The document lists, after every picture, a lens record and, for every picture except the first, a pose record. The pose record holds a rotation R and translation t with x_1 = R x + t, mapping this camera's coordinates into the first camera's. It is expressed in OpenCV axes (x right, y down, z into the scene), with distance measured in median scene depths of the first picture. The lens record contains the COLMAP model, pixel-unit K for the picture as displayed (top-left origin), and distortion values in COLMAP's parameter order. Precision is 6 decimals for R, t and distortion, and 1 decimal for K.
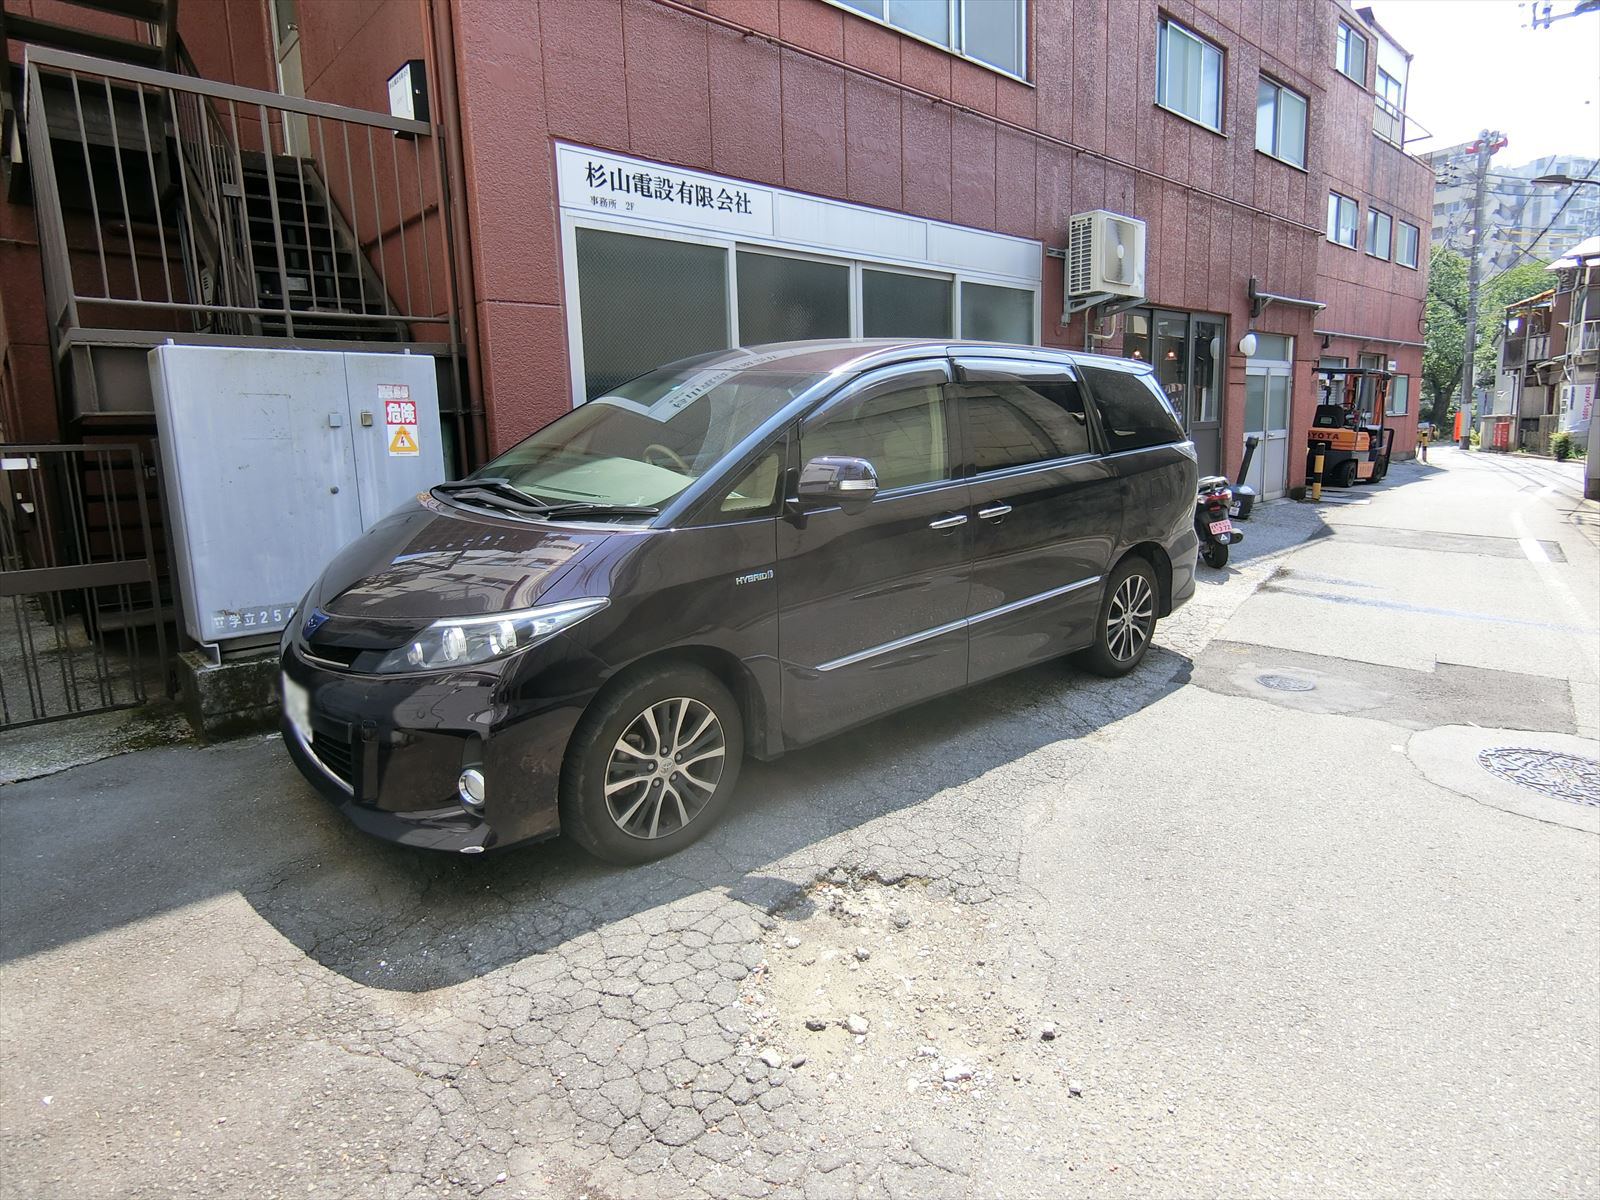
lens RADIAL K [[899.1, 0, 798.2], [0, 899.1, 605.8], [0, 0, 1]] dist [-0.020666, 0.004362]
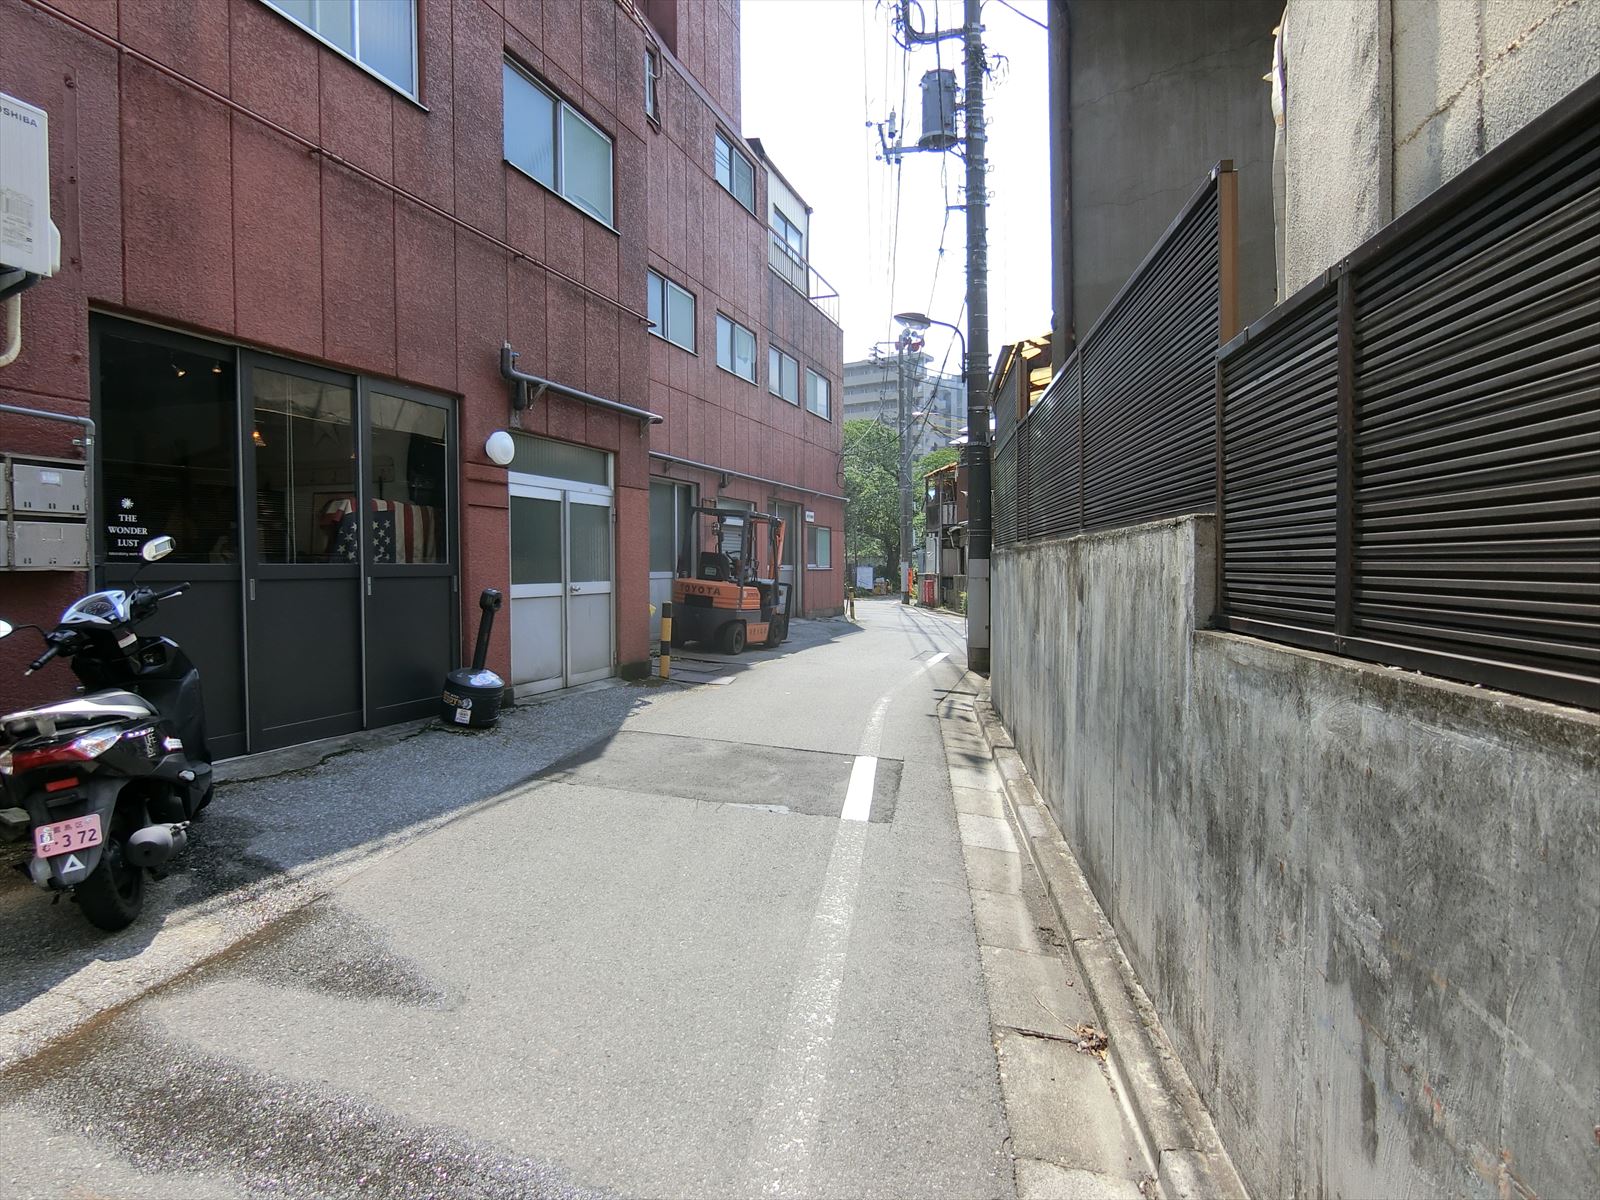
lens RADIAL K [[899.1, 0, 798.2], [0, 899.1, 605.8], [0, 0, 1]] dist [-0.020666, 0.004362]
pose [[0.882684, 0.021694, 0.469466, 0.270493], [0.051482, 0.988459, -0.142472, -0.055044], [-0.467139, 0.149927, 0.871380, 0.250388]]
